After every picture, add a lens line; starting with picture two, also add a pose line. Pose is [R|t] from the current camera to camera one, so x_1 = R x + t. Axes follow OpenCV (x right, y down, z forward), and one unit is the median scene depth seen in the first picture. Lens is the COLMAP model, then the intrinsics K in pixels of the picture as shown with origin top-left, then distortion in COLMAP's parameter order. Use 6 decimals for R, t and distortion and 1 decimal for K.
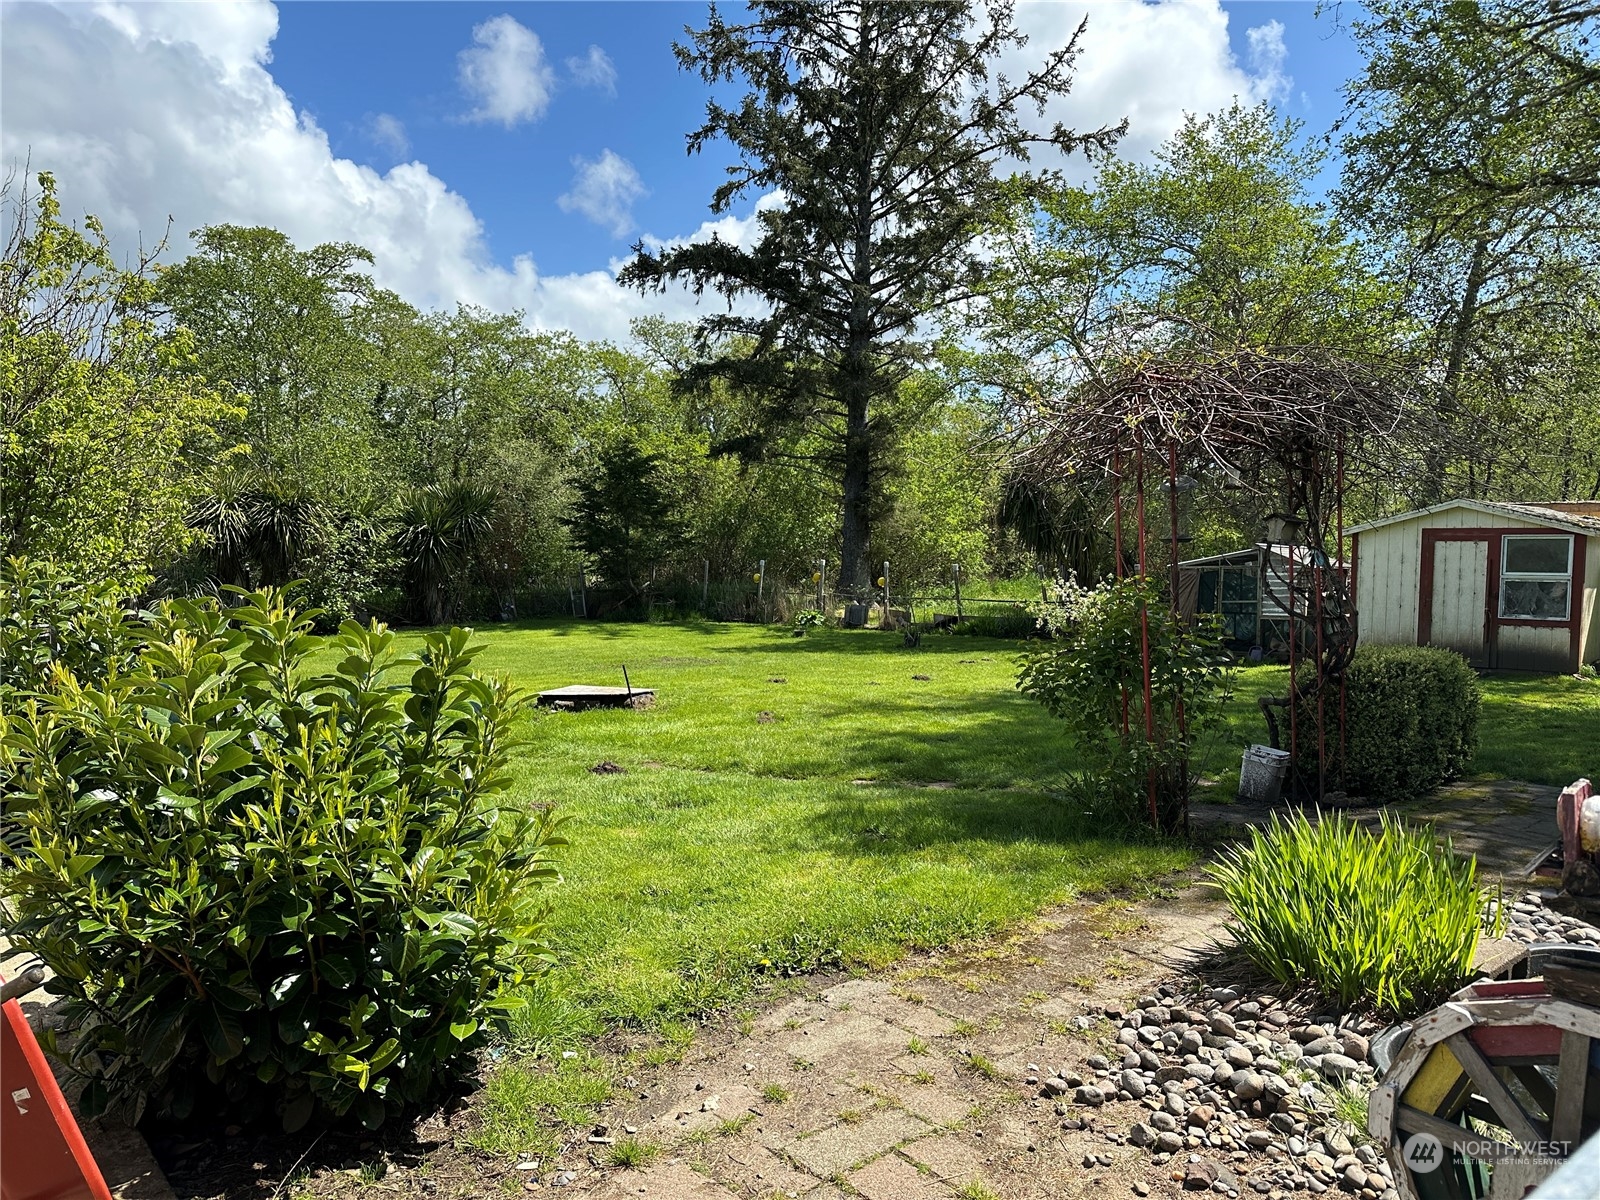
lens RADIAL K [[1093.9, 0, 799.8], [0, 1093.9, 606.2], [0, 0, 1]] dist [0.004718, -0.019726]
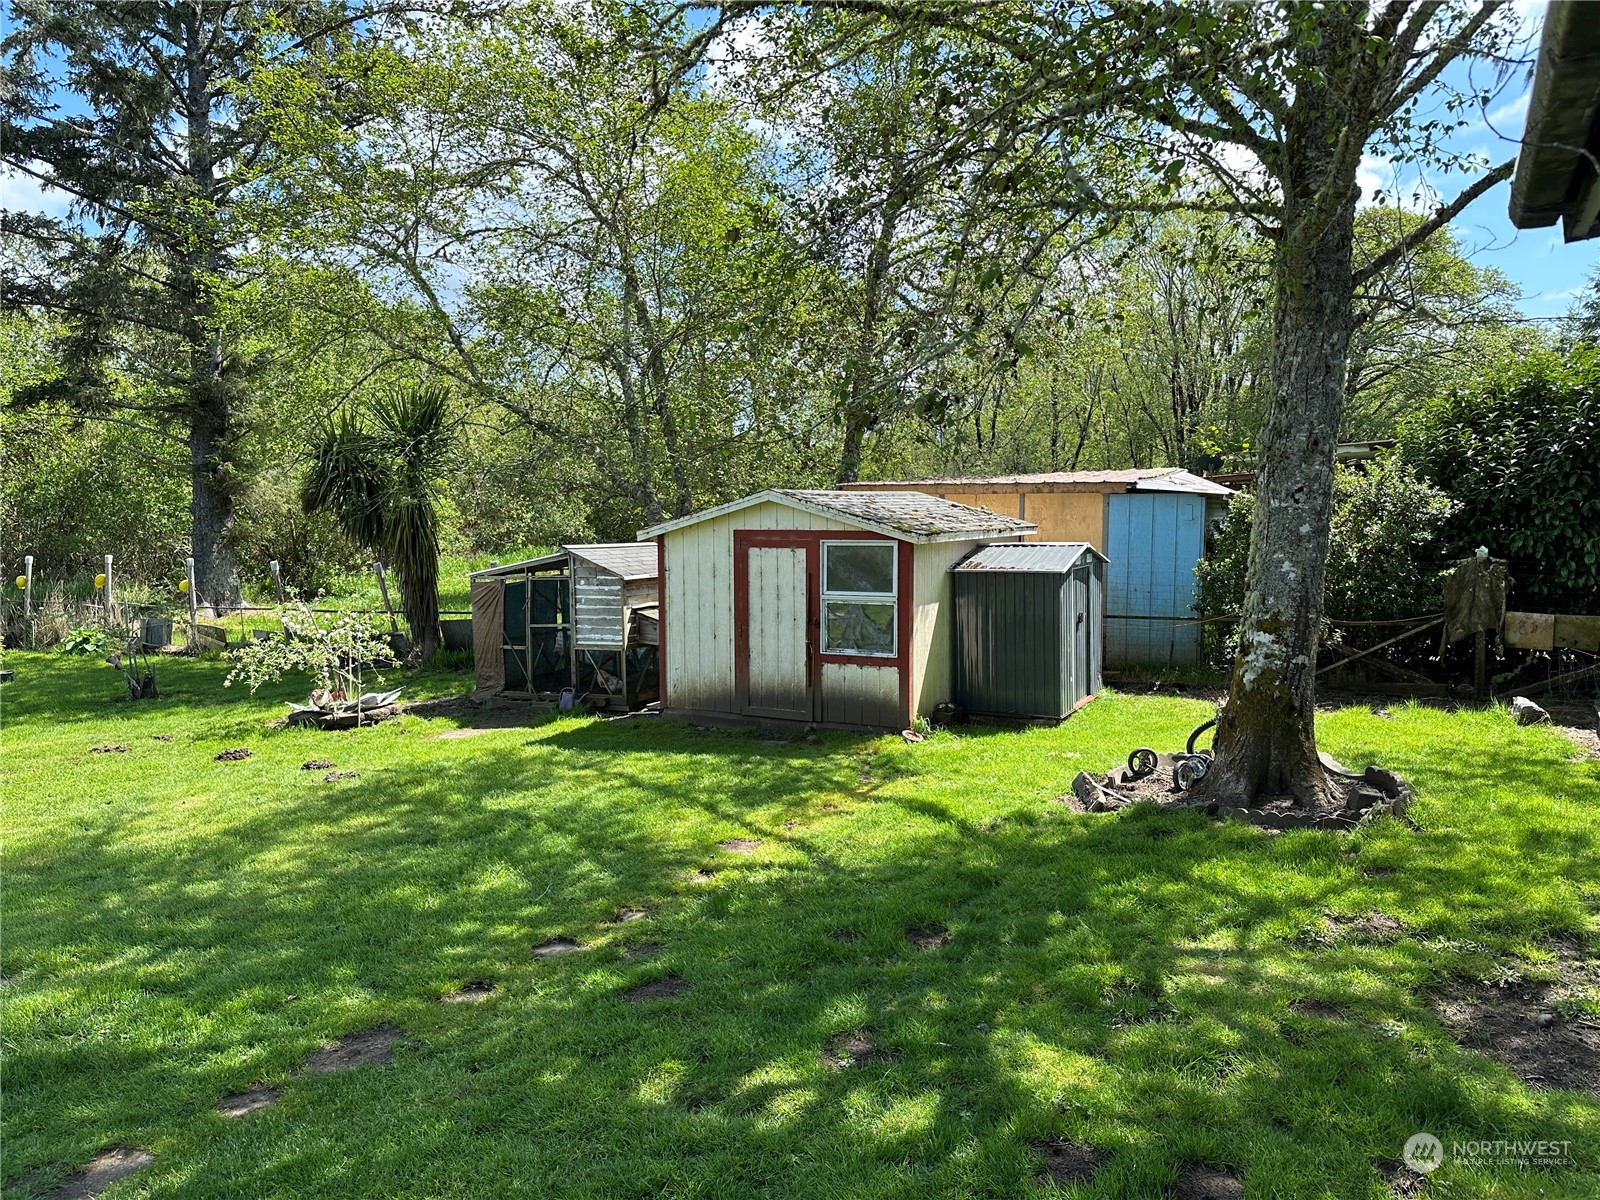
lens RADIAL K [[1093.9, 0, 801.3], [0, 1093.9, 595.3], [0, 0, 1]] dist [0.004718, -0.019726]
pose [[0.942242, -0.042781, 0.332189, 0.381207], [0.030847, 0.998678, 0.041116, -0.057868], [-0.333509, -0.028494, 0.942316, 0.311921]]
